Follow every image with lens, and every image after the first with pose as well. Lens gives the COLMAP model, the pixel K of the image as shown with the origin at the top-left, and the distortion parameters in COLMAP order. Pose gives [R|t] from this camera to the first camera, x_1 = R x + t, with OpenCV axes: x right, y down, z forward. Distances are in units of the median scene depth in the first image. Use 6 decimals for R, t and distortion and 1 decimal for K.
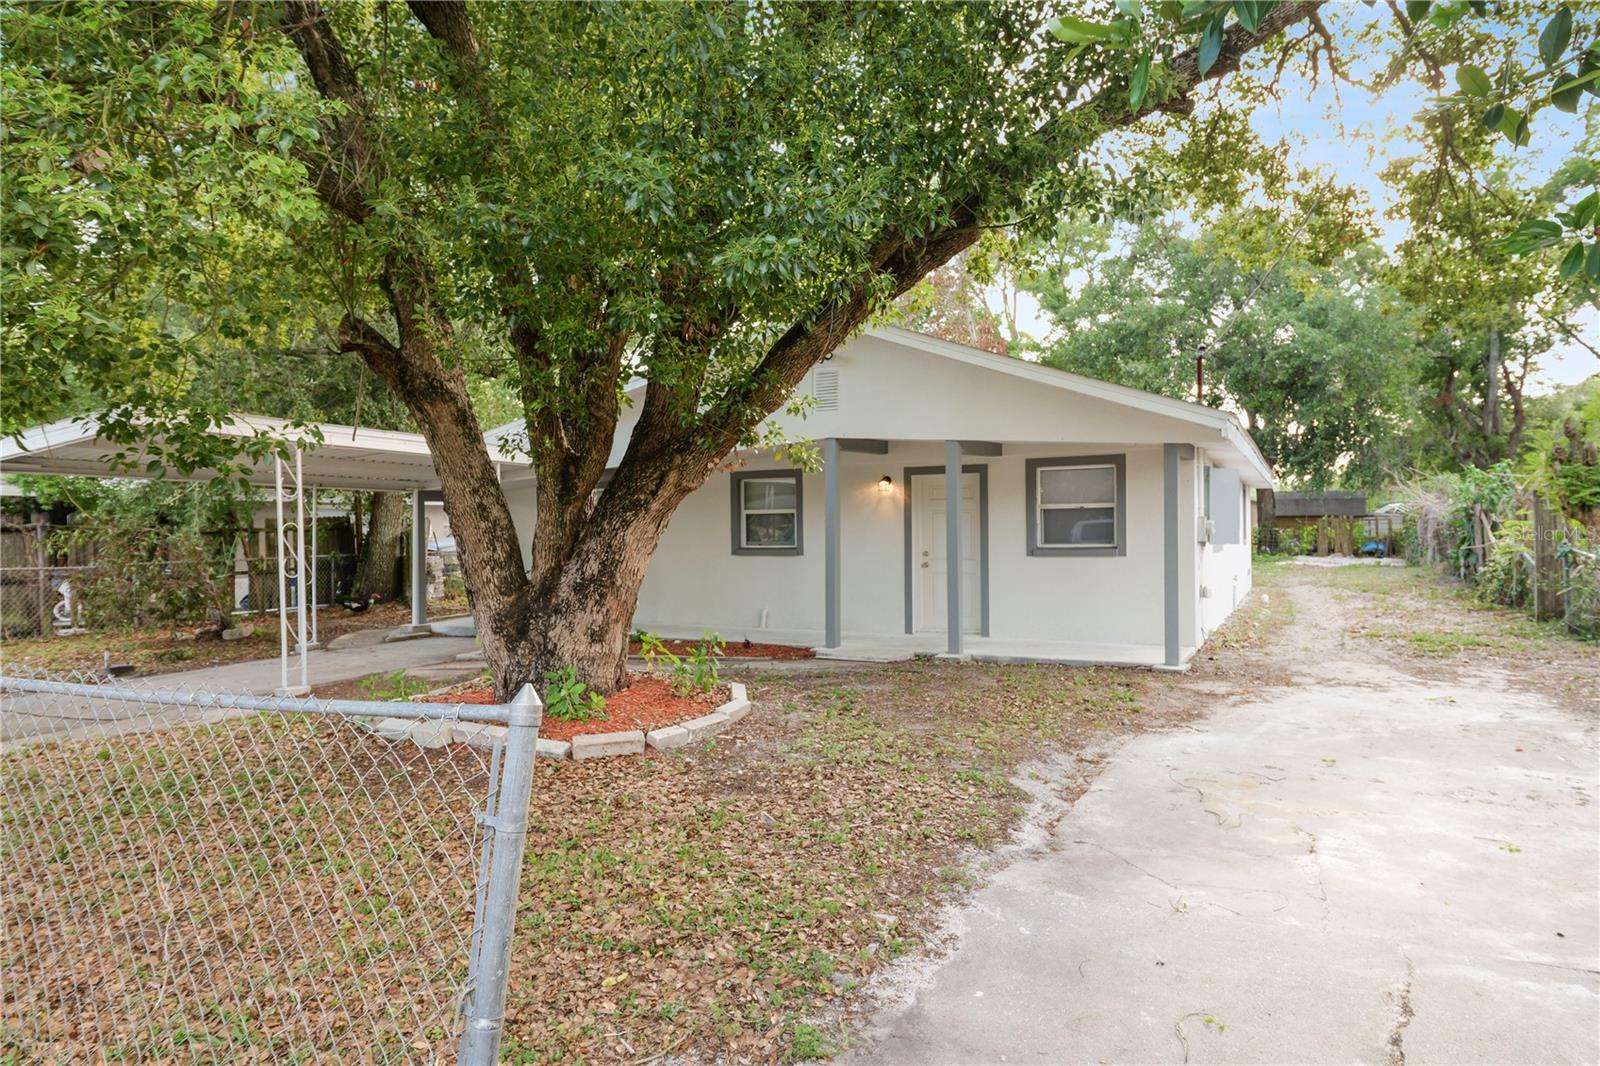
lens RADIAL K [[929.7, 0, 799.0], [0, 929.7, 562.9], [0, 0, 1]] dist [-0.002384, -0.000918]
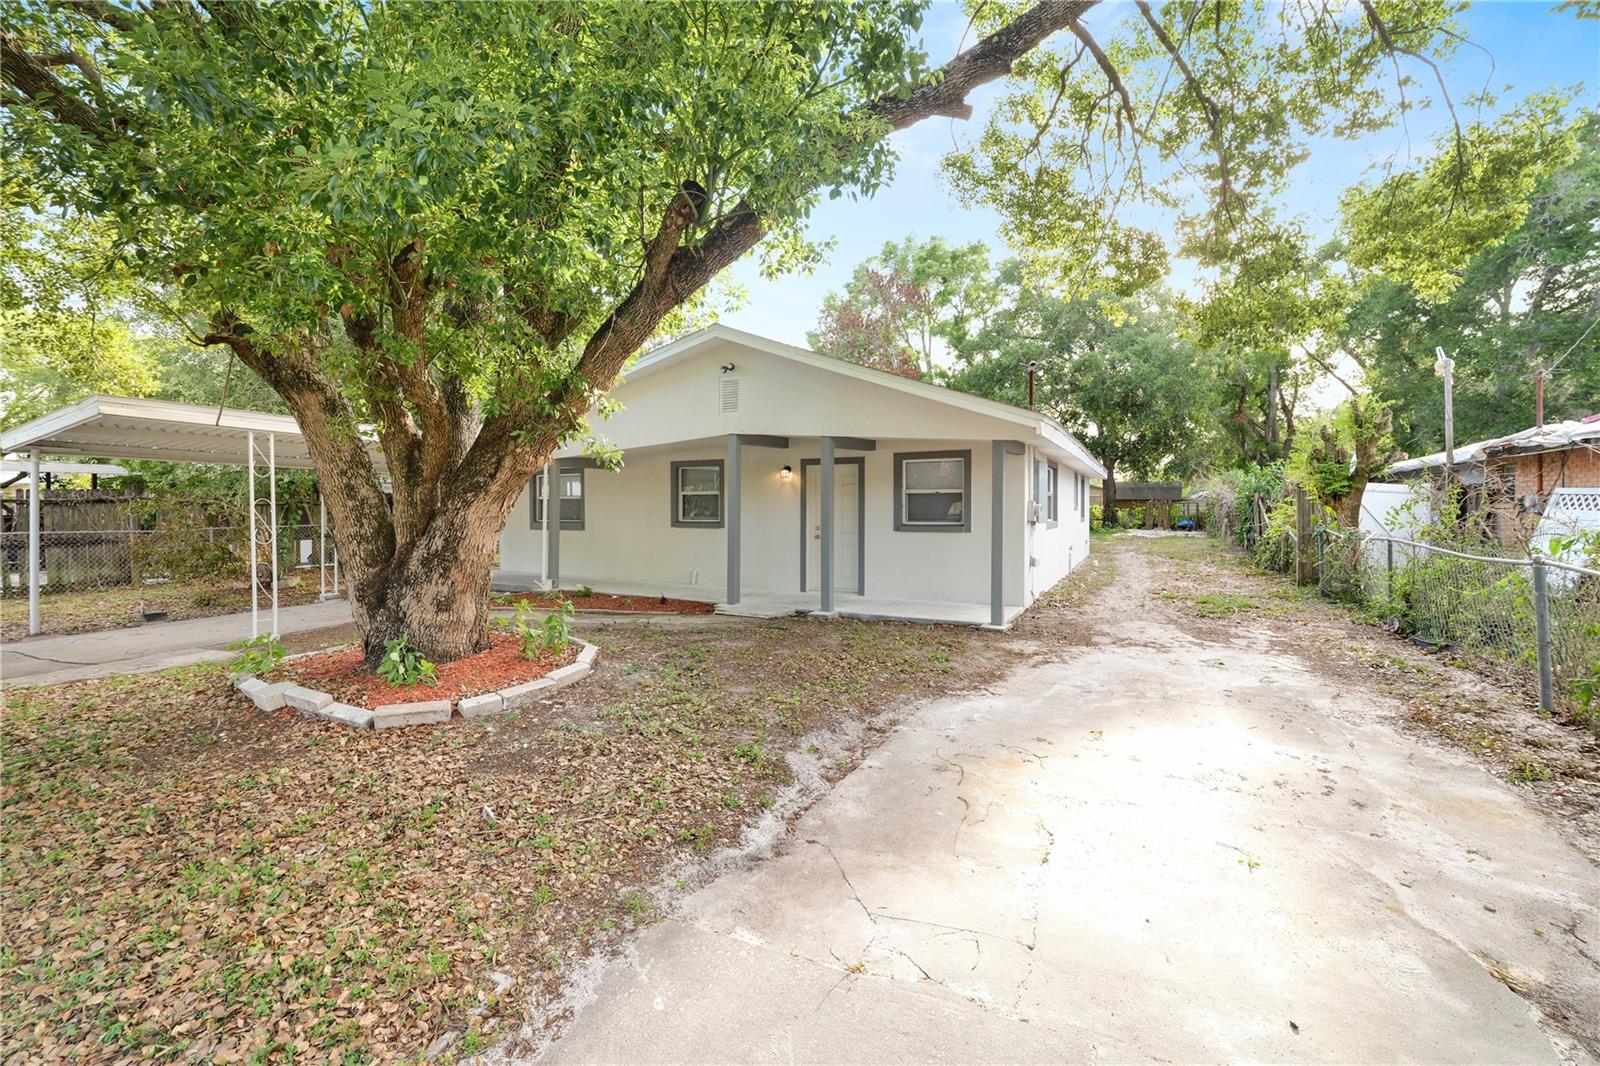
lens RADIAL K [[651.9, 0, 798.3], [0, 651.9, 532.0], [0, 0, 1]] dist [-0.013266, 0.000004]
pose [[0.999908, 0.010474, 0.008645, 0.114768], [-0.010524, 0.999928, 0.005717, -0.010109], [-0.008584, -0.005807, 0.999946, 0.134820]]
